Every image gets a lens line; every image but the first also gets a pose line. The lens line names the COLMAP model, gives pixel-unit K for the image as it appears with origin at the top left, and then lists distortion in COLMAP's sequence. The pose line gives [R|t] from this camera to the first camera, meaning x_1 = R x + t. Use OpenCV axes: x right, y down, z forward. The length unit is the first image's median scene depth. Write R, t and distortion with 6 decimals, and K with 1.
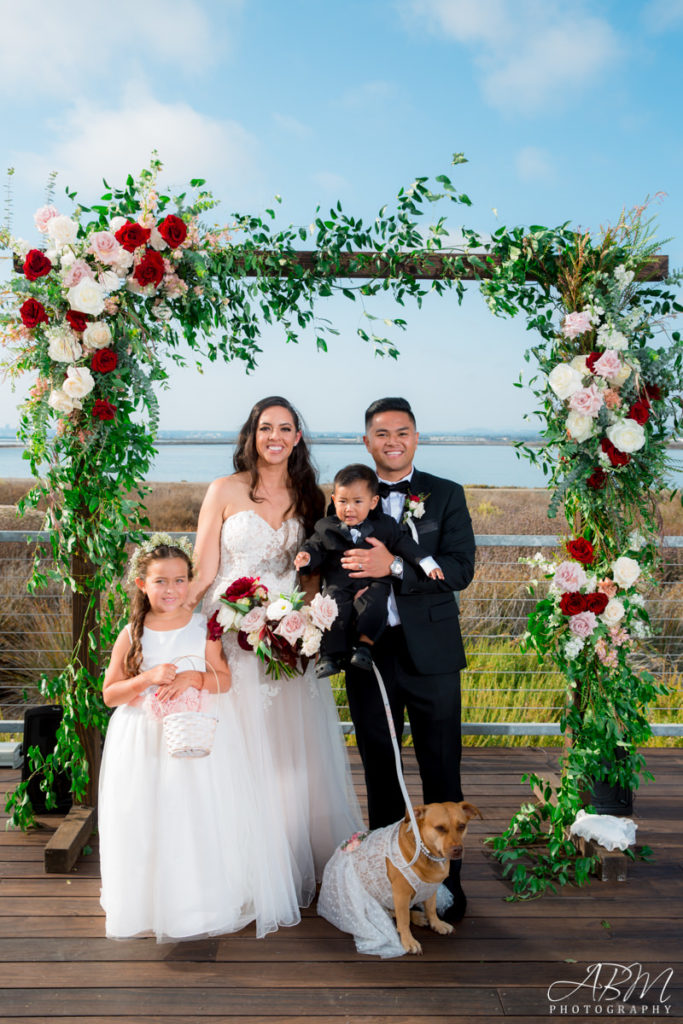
lens RADIAL K [[965.1, 0, 351.1], [0, 965.1, 506.1], [0, 0, 1]] dist [0.026334, 0.000000]
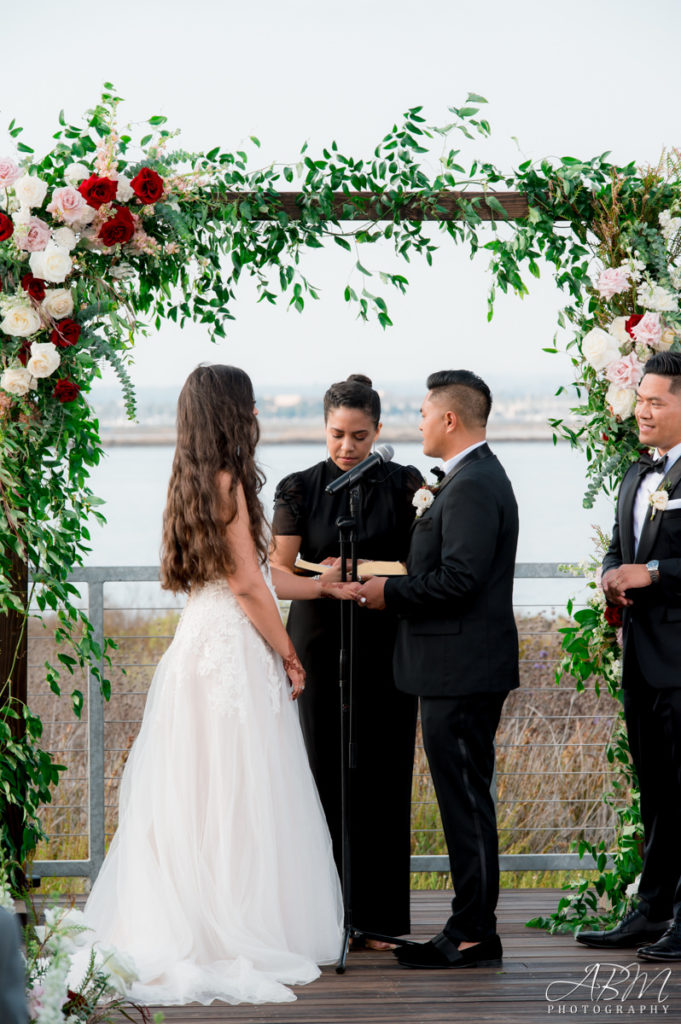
lens RADIAL K [[6683.3, 0, 341.7], [0, 6683.3, 512.5], [0, 0, 1]] dist [-0.187969, 0.000000]
pose [[0.997216, -0.016890, 0.072624, -0.426915], [0.021417, 0.997845, -0.062021, 0.366443], [-0.071420, 0.063404, 0.995429, -4.718228]]
